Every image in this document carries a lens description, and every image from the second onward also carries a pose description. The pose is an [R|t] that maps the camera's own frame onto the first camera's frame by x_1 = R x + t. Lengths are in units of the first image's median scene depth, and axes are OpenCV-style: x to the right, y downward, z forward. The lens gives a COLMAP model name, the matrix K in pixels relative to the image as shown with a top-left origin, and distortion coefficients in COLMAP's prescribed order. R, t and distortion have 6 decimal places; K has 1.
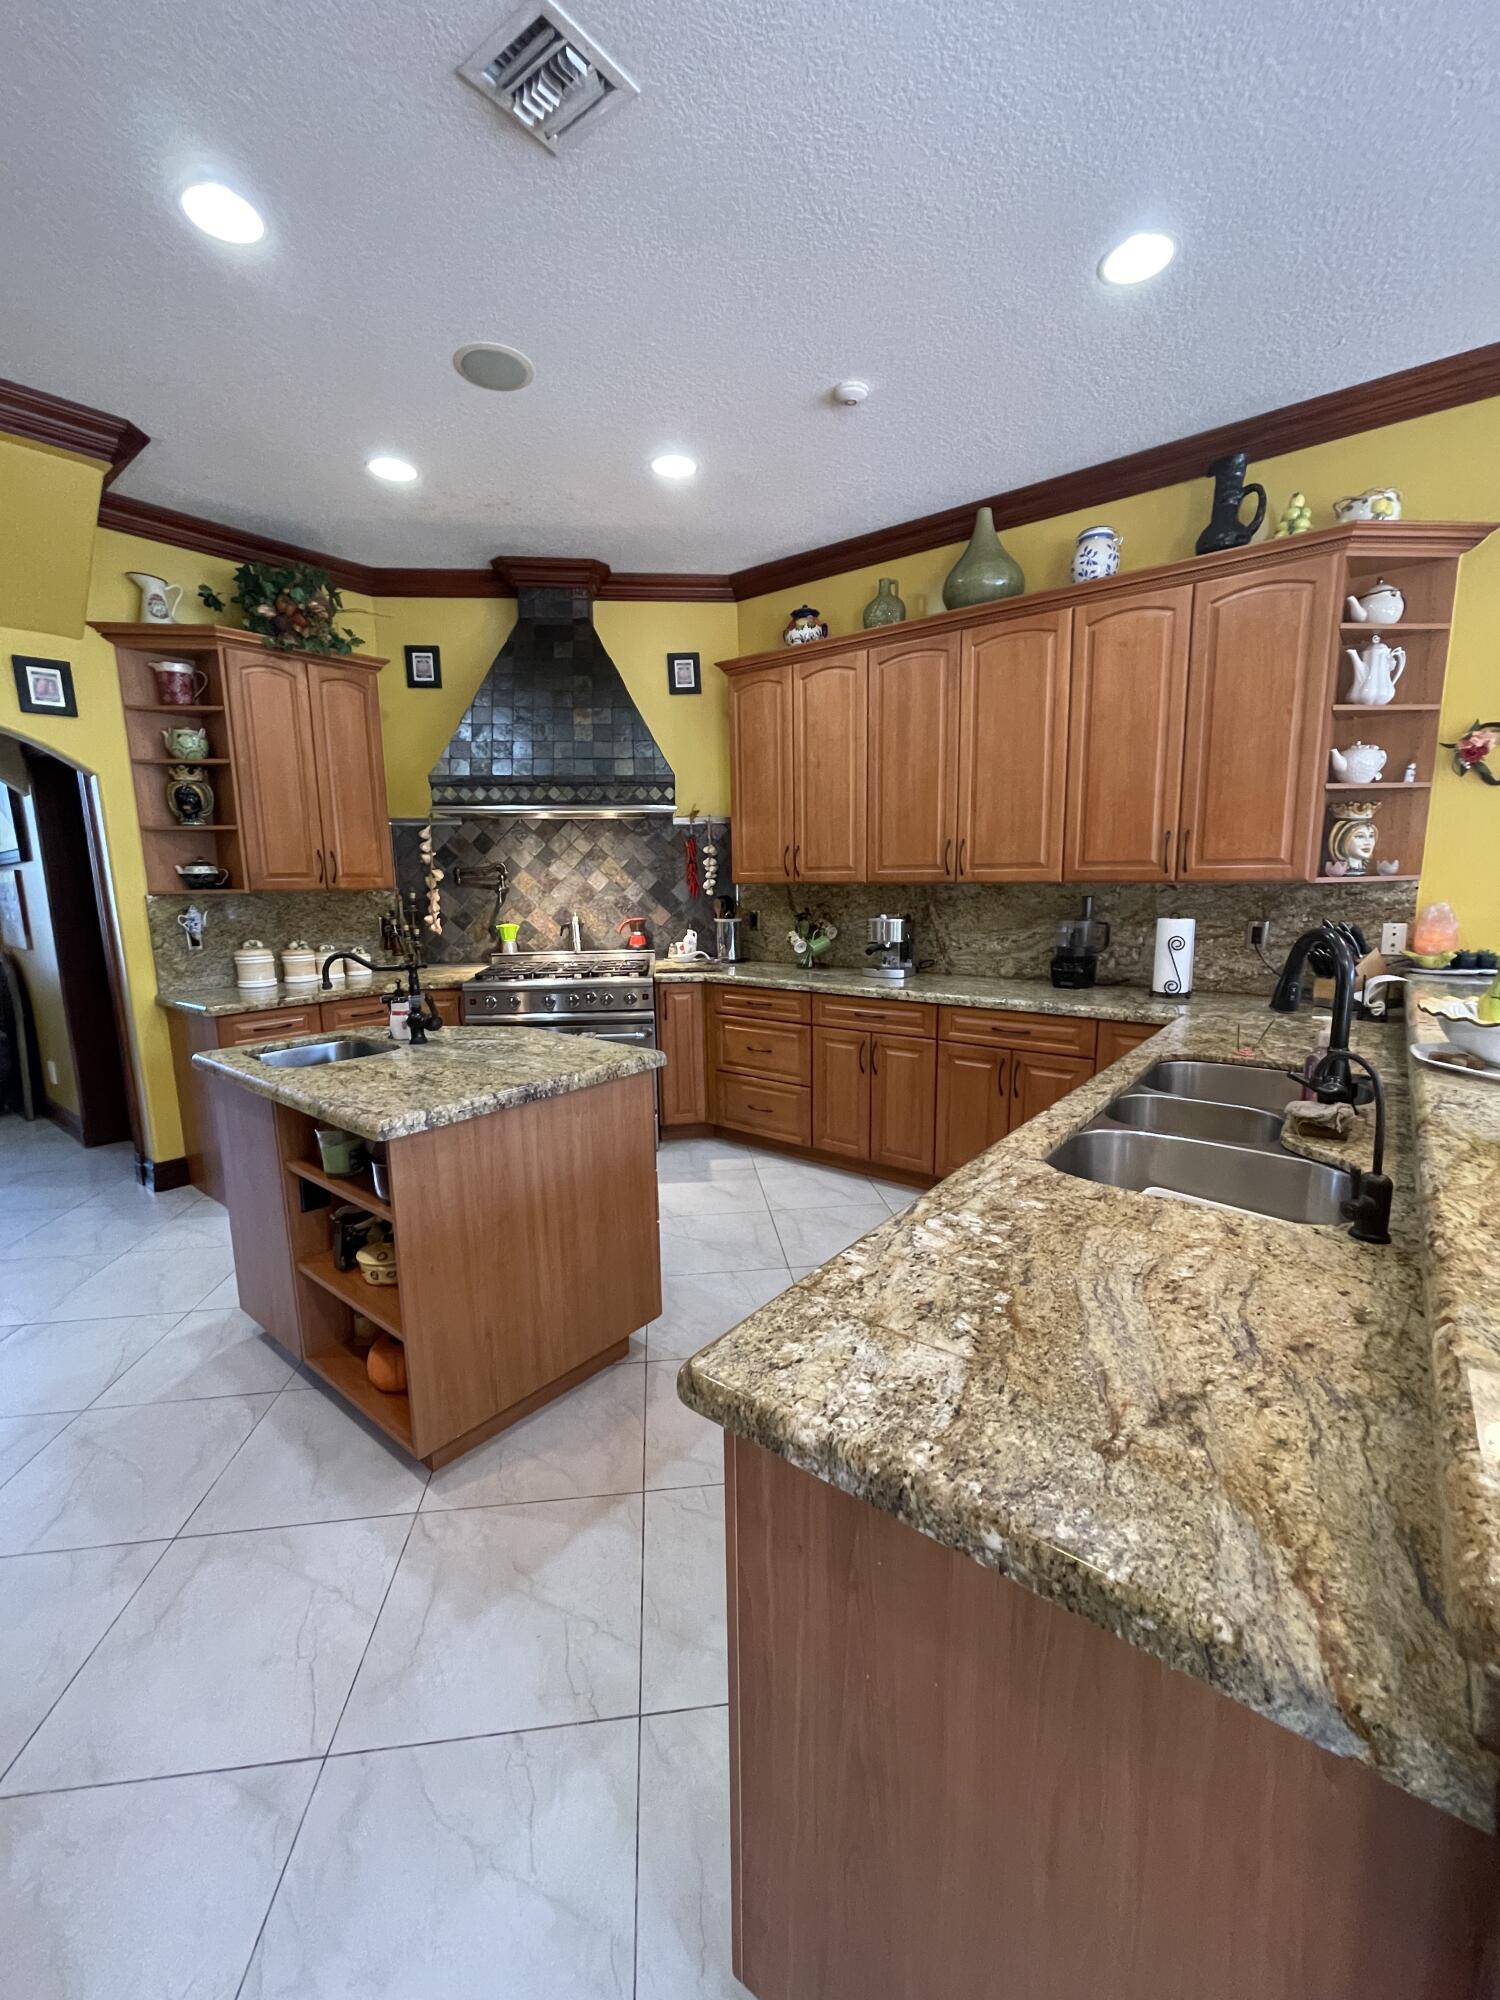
lens RADIAL K [[804.6, 0, 760.6], [0, 804.6, 995.6], [0, 0, 1]] dist [-0.001542, -0.000160]
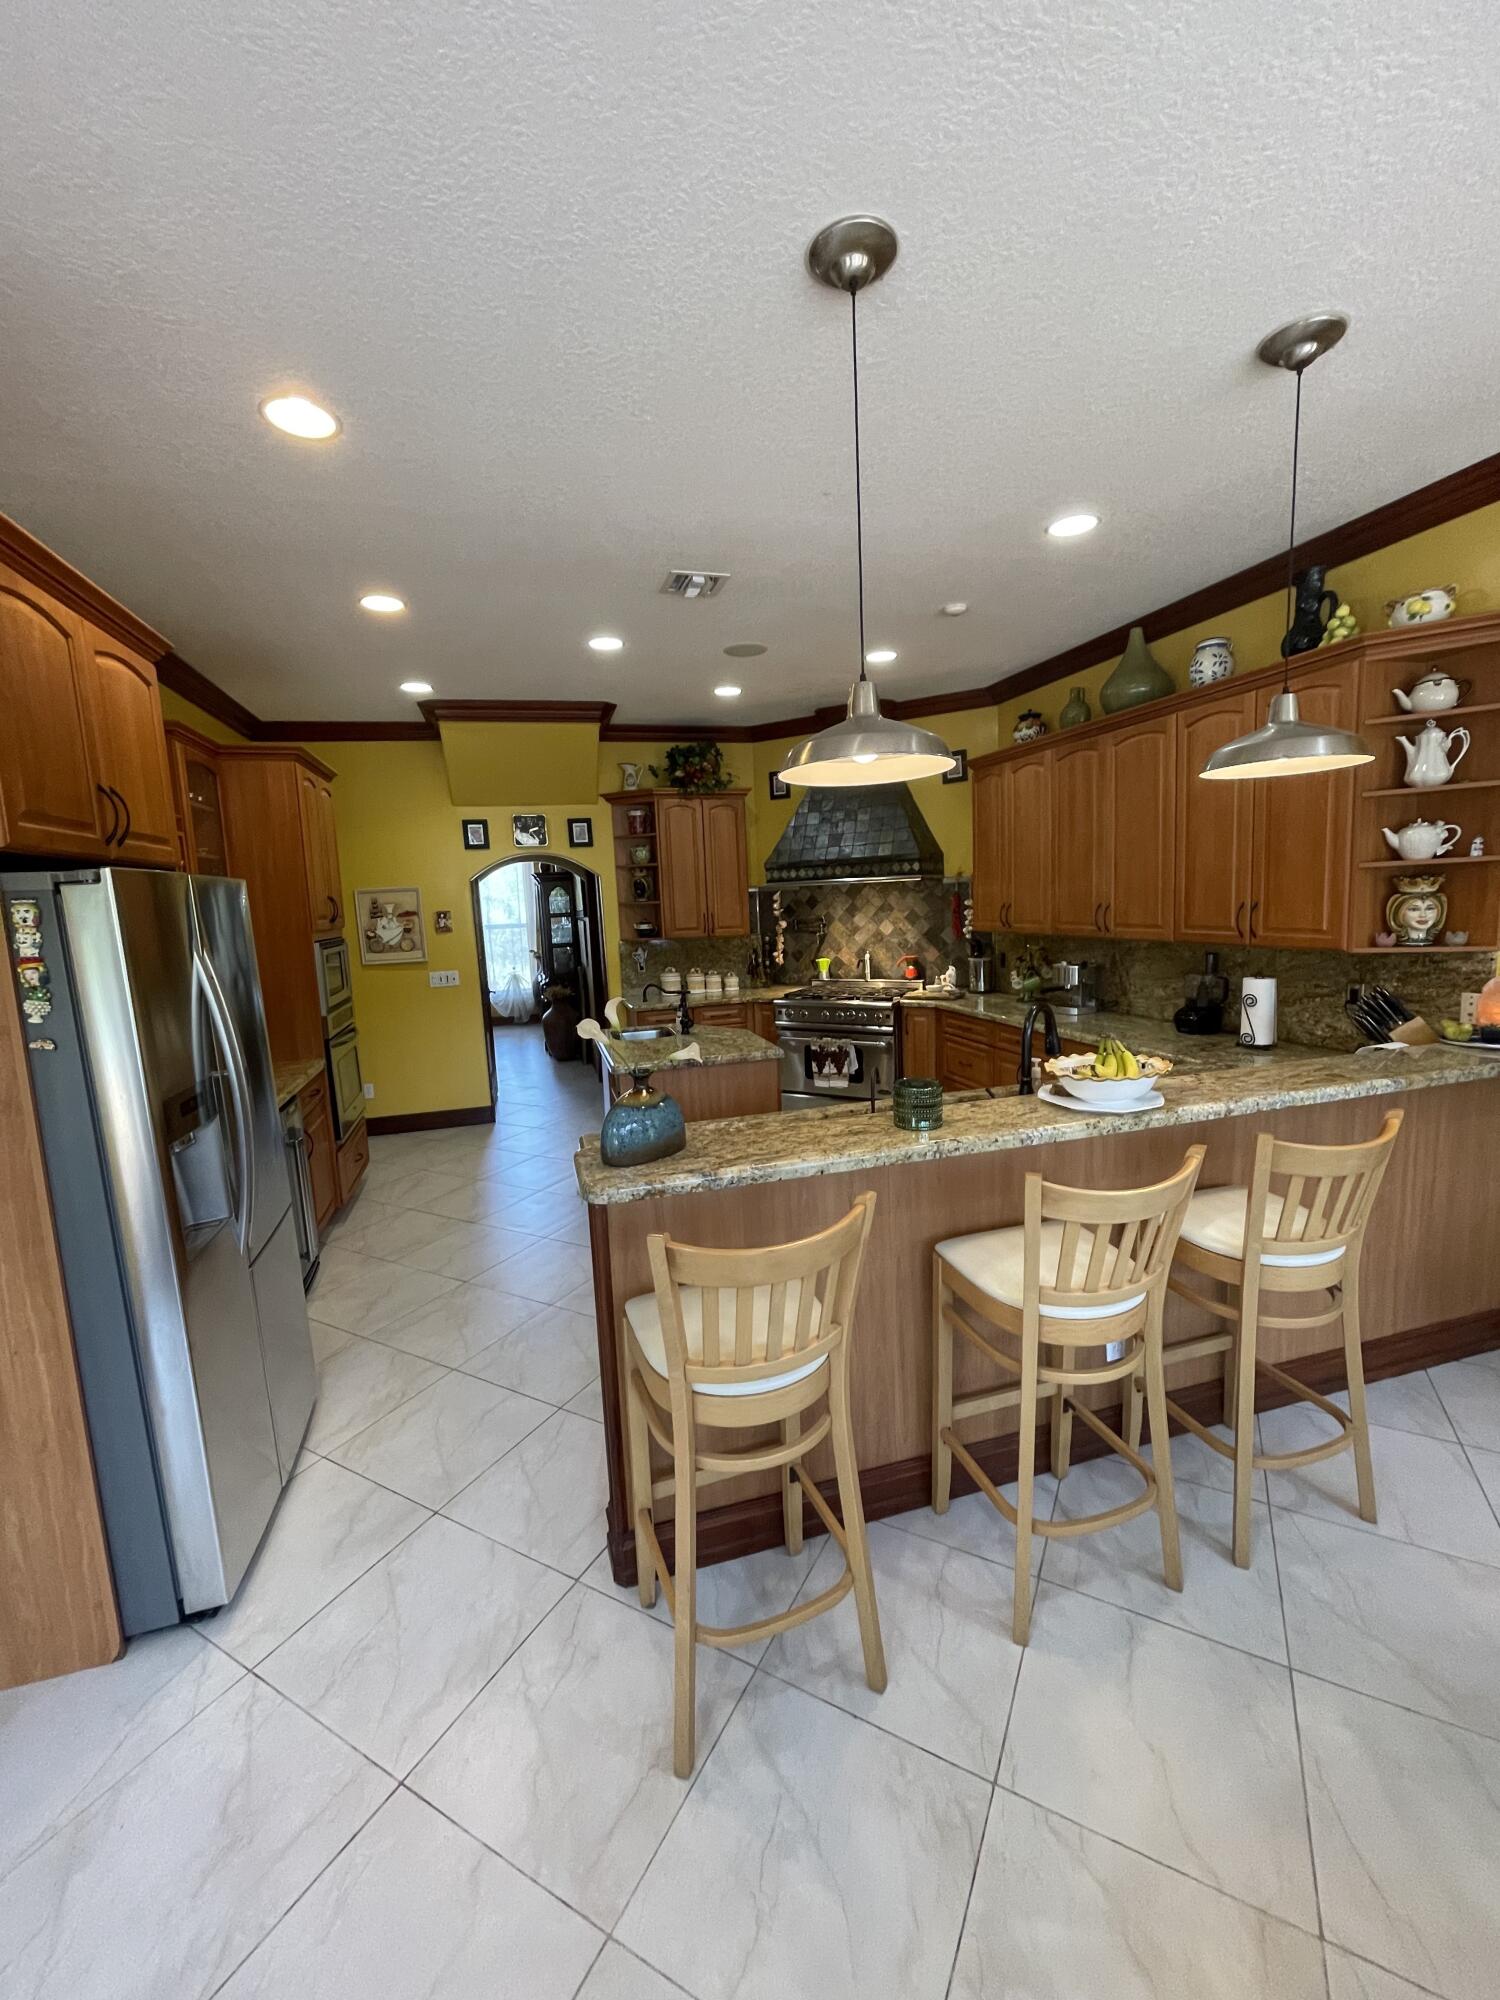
lens RADIAL K [[804.6, 0, 760.6], [0, 804.6, 995.6], [0, 0, 1]] dist [-0.001542, -0.000160]
pose [[0.818398, 0.050116, -0.572462, 0.508290], [-0.056569, 0.998377, 0.006532, -0.034032], [0.571861, 0.027038, 0.819905, -0.271988]]
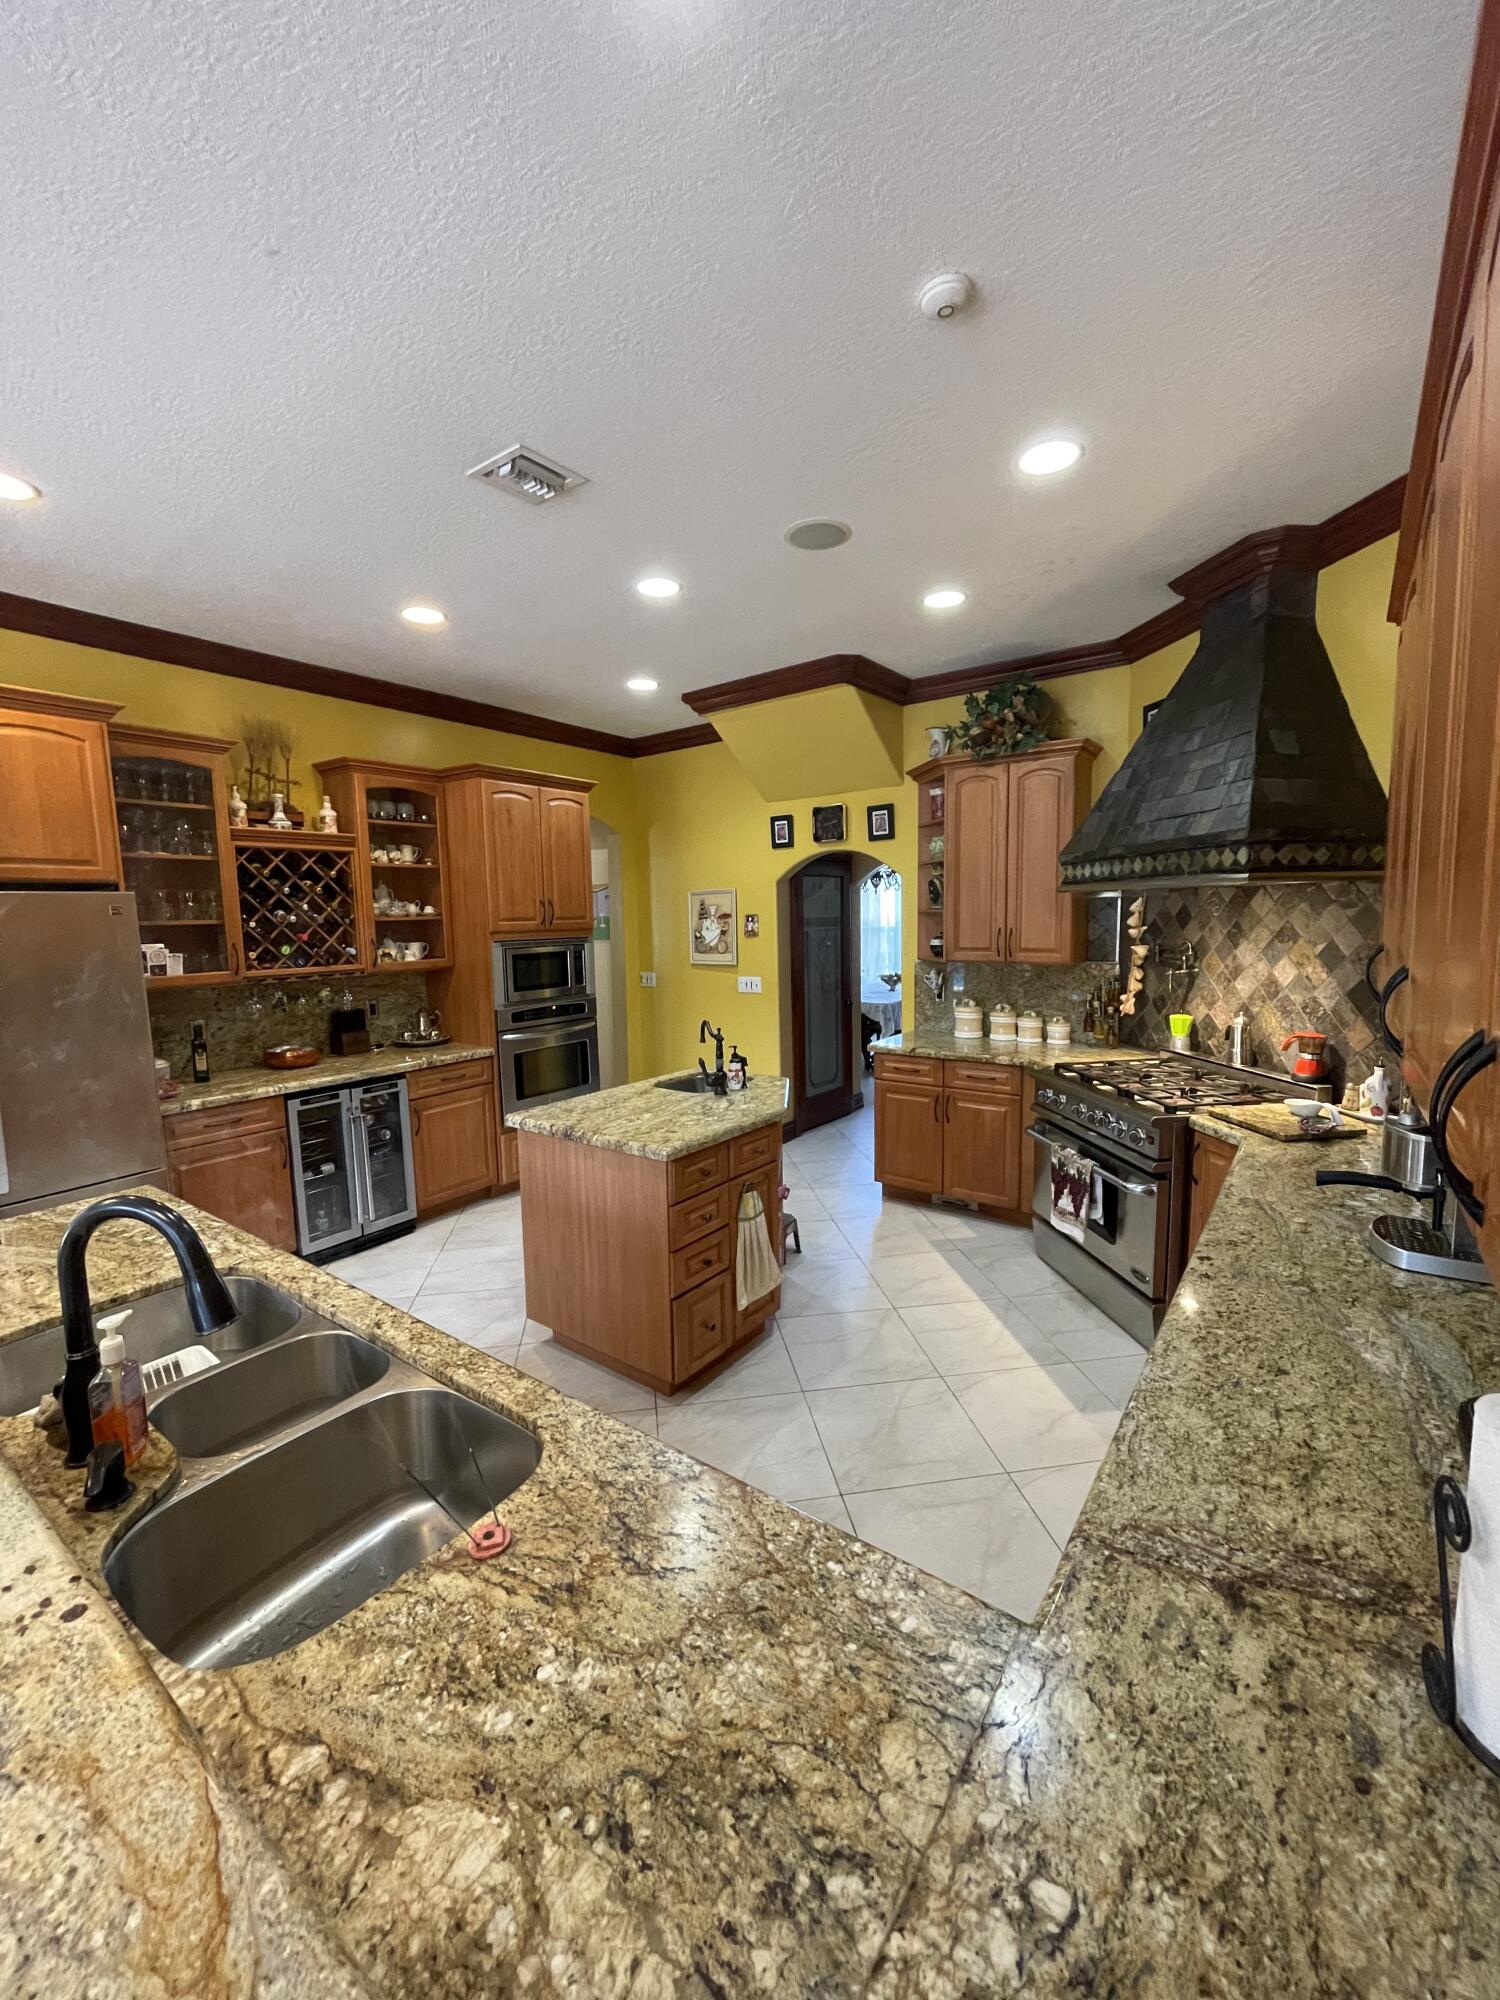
lens RADIAL K [[805.7, 0, 750.3], [0, 805.7, 1004.8], [0, 0, 1]] dist [-0.000446, 0.000051]
pose [[0.036257, 0.127240, -0.991209, 0.611567], [-0.130715, 0.983944, 0.121526, -0.177538], [0.990757, 0.125160, 0.052307, 0.649102]]
